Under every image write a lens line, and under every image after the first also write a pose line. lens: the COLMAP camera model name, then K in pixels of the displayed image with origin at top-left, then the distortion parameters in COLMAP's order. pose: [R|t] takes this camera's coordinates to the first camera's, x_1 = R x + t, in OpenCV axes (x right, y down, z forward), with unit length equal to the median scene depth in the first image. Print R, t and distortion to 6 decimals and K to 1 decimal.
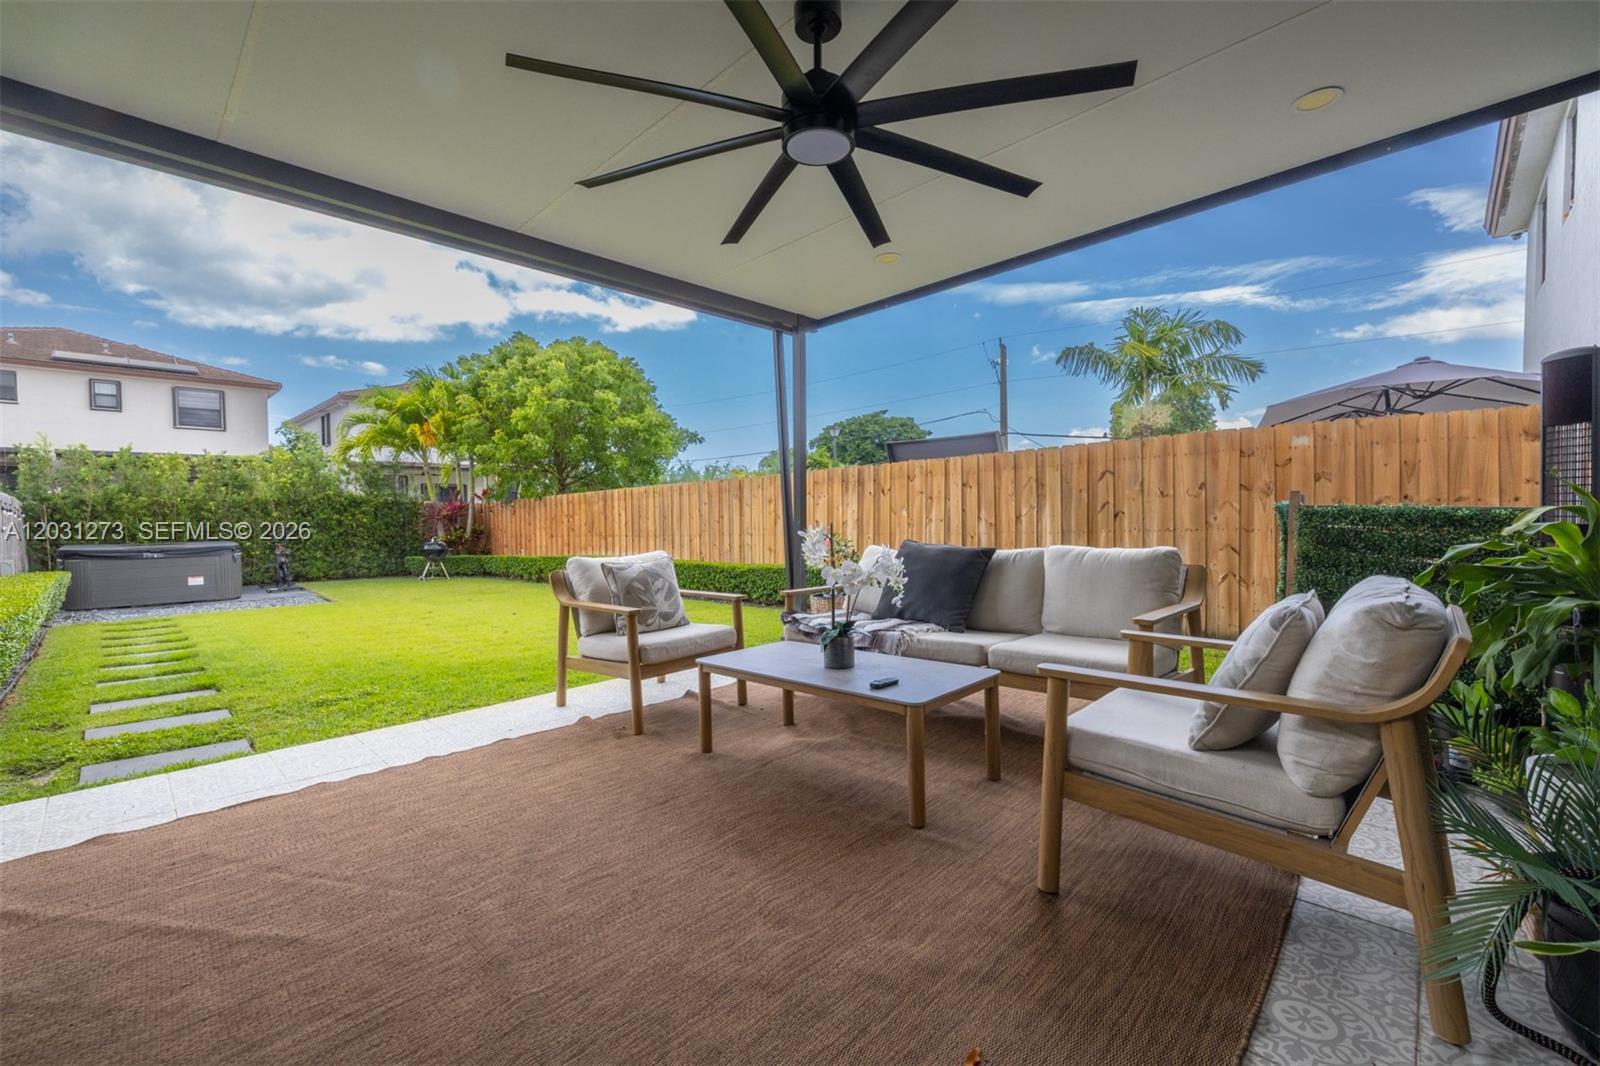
lens RADIAL K [[675.8, 0, 796.3], [0, 675.8, 538.8], [0, 0, 1]] dist [-0.002524, -0.000490]
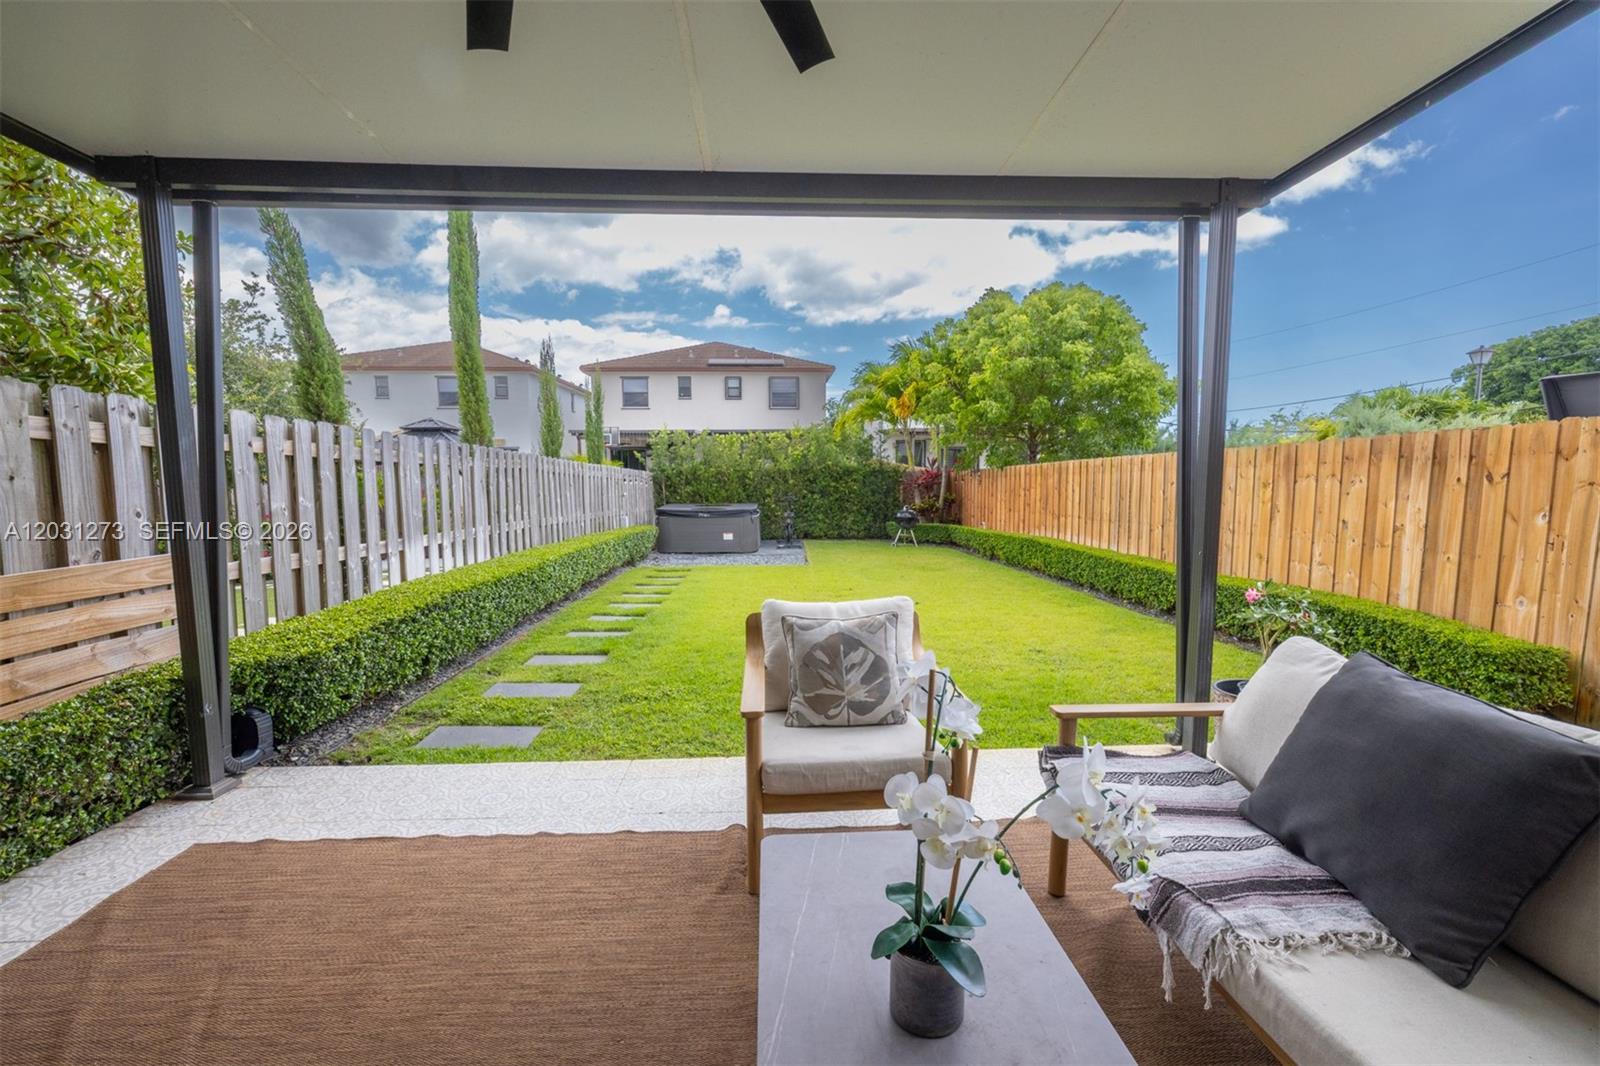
lens RADIAL K [[675.8, 0, 799.1], [0, 675.8, 516.6], [0, 0, 1]] dist [-0.002524, -0.000490]
pose [[0.725469, 0.051268, -0.686343, 0.056704], [-0.028162, 0.998598, 0.044825, -0.027235], [0.687678, -0.013190, 0.725896, 0.137884]]
